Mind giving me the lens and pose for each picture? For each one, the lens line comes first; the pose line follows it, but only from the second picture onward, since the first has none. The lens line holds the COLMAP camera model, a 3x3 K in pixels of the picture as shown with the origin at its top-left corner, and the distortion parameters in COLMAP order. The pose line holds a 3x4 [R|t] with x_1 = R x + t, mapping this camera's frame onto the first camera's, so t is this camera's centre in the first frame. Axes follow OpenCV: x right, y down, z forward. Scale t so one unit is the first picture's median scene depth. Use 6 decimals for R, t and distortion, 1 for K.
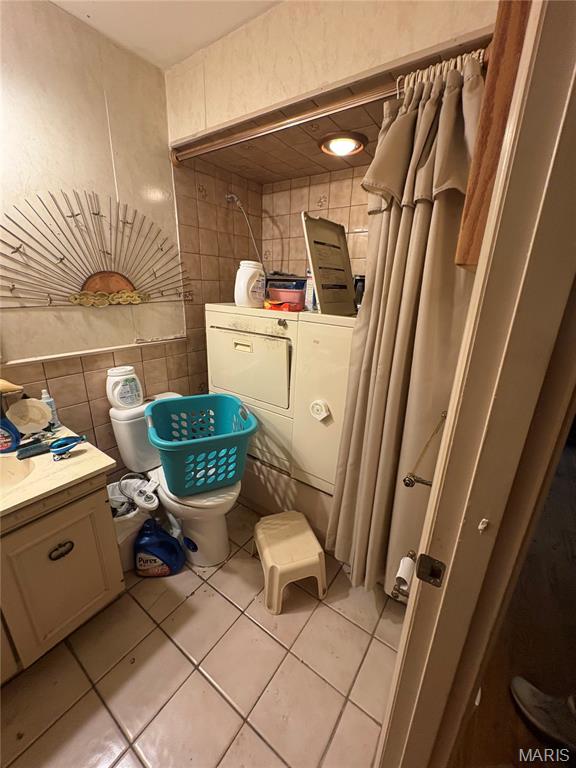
lens RADIAL K [[304.7, 0, 286.3], [0, 304.7, 382.3], [0, 0, 1]] dist [0.000248, 0.000056]
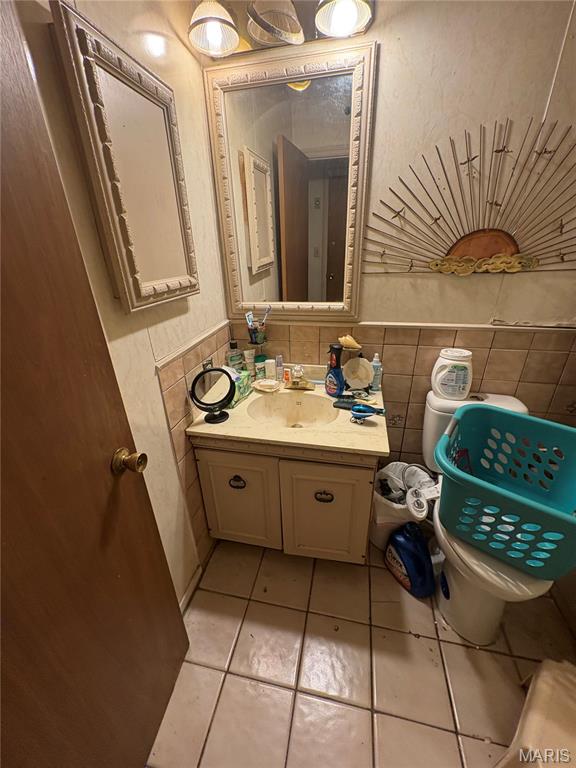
lens RADIAL K [[304.7, 0, 289.7], [0, 304.7, 383.9], [0, 0, 1]] dist [0.000248, 0.000056]
pose [[0.402863, 0.348052, -0.846499, 0.015045], [-0.247189, 0.931879, 0.265516, -0.077494], [0.881249, 0.102279, 0.461454, 0.237875]]
